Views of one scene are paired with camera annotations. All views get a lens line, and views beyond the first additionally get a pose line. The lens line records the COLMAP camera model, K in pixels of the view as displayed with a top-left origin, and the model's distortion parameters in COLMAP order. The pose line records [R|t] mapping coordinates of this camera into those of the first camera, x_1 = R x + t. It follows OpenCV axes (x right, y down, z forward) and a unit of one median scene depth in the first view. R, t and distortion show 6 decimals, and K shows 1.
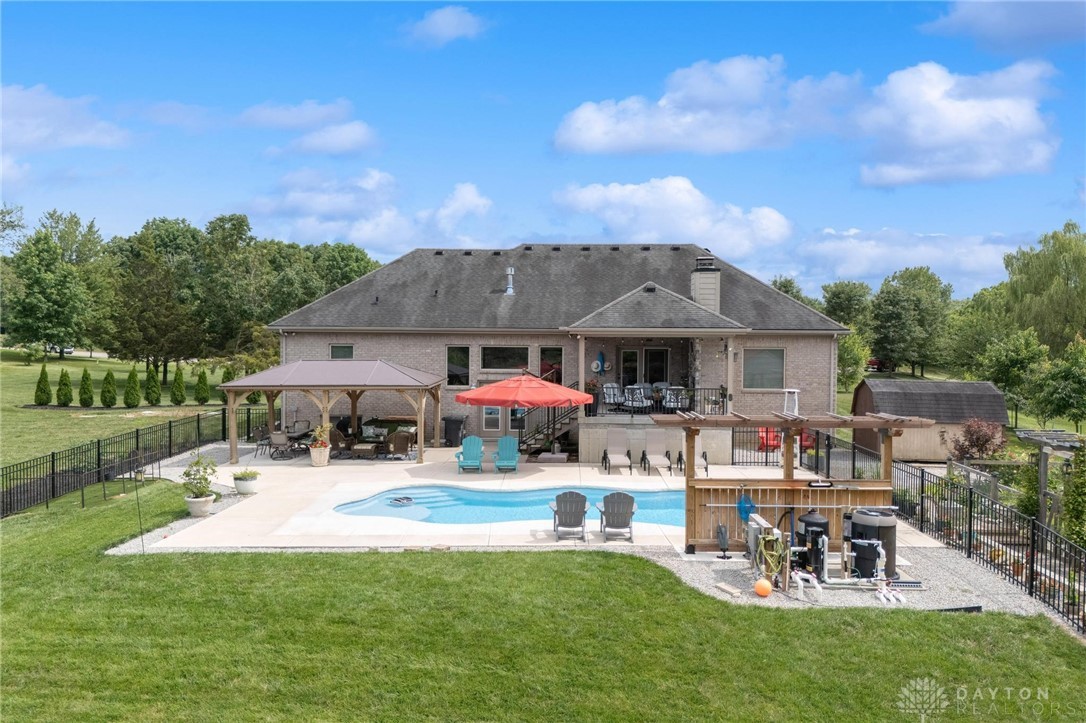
lens RADIAL K [[780.3, 0, 543.0], [0, 780.3, 361.5], [0, 0, 1]] dist [0.061825, -0.067446]
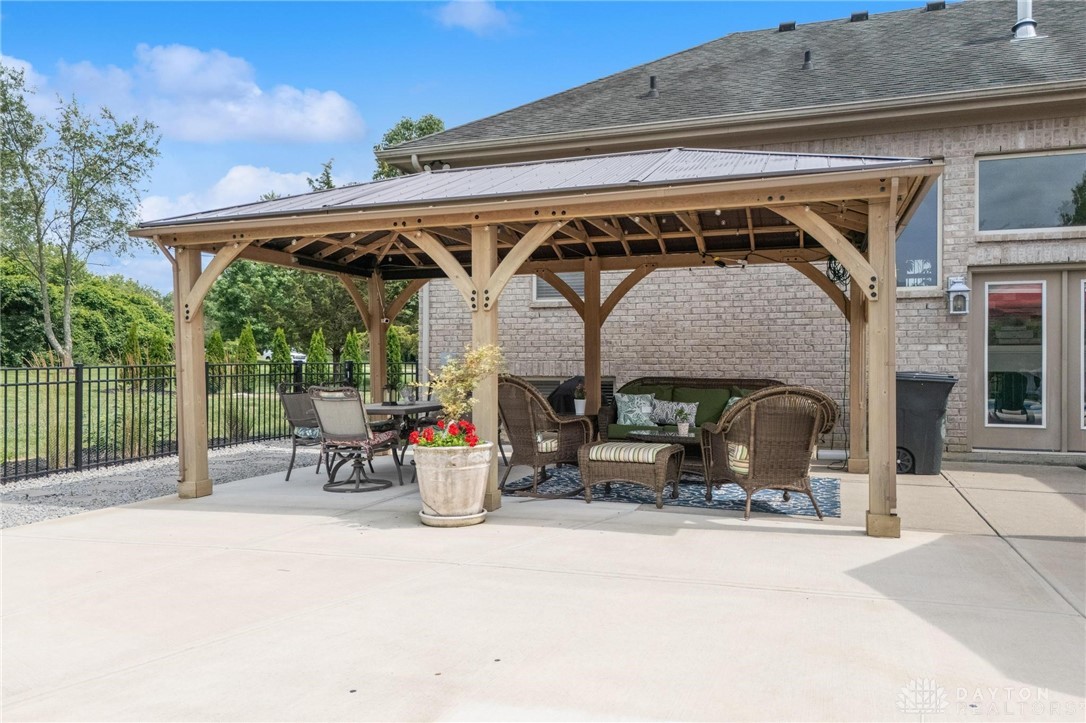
lens RADIAL K [[780.3, 0, 543.0], [0, 780.3, 361.5], [0, 0, 1]] dist [0.061825, -0.067446]
pose [[0.953280, -0.008078, -0.301980, -0.175323], [-0.005030, 0.999079, -0.042605, 0.089041], [0.302046, 0.042134, 0.952362, 0.737763]]
